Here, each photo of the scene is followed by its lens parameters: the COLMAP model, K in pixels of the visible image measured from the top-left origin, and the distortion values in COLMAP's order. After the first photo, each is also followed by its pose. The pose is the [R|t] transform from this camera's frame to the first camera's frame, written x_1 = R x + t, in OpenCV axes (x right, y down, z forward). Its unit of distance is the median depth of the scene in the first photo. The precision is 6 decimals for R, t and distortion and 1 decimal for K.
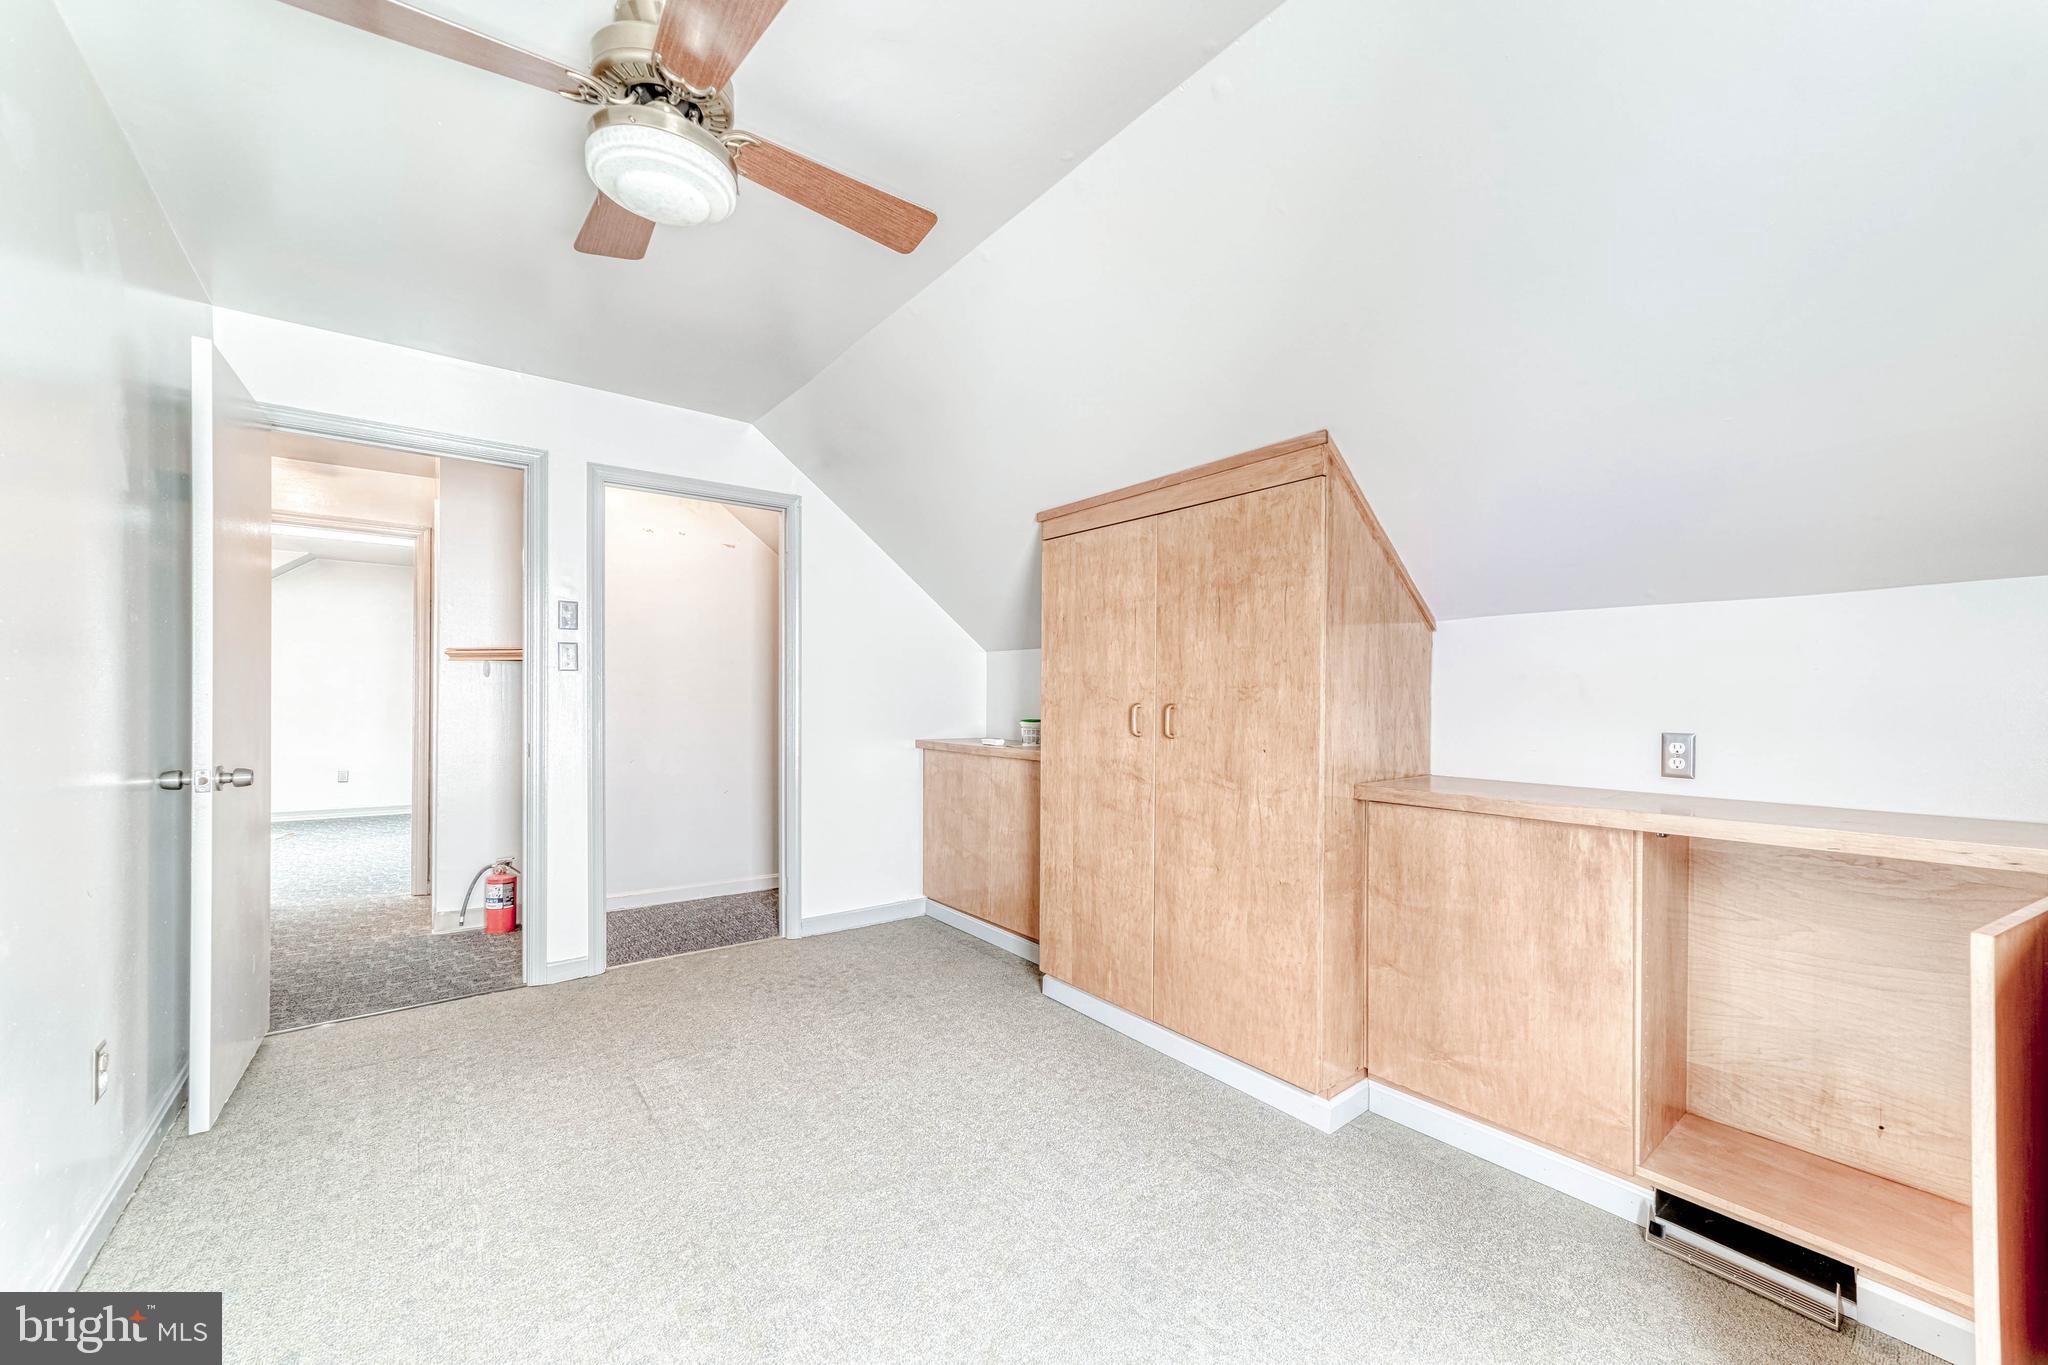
lens RADIAL K [[806.5, 0, 1021.9], [0, 806.5, 669.5], [0, 0, 1]] dist [-0.003062, 0.000027]
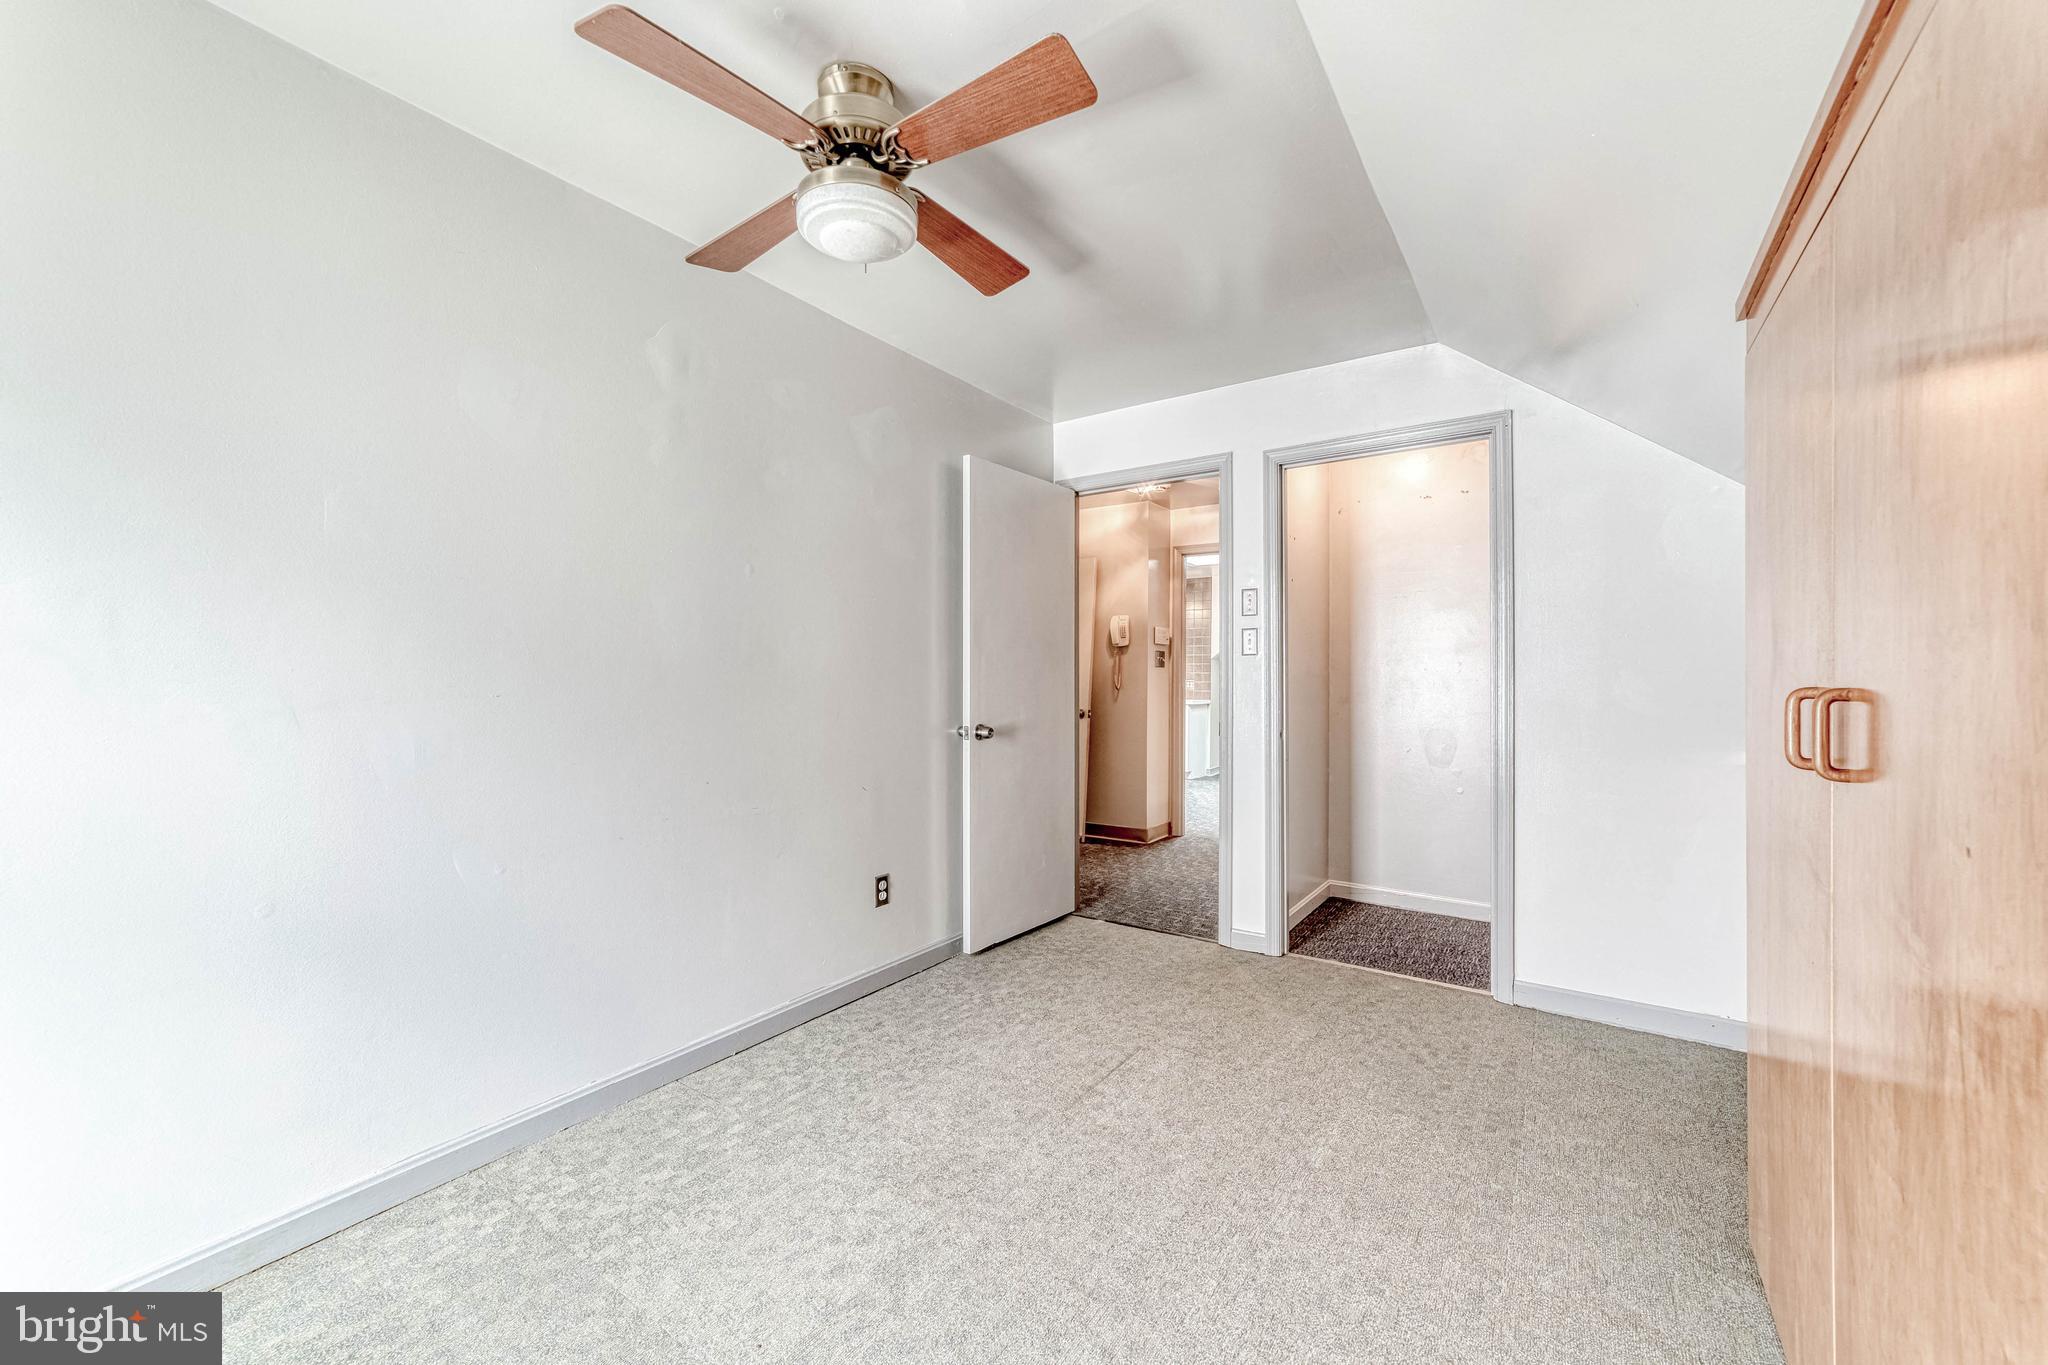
lens RADIAL K [[793.7, 0, 1030.0], [0, 793.7, 692.0], [0, 0, 1]] dist [-0.023590, 0.013557]
pose [[0.303260, 0.016347, -0.952768, 0.328165], [0.034128, 0.999025, 0.028004, 0.006928], [0.952297, -0.041008, 0.302406, 0.420112]]
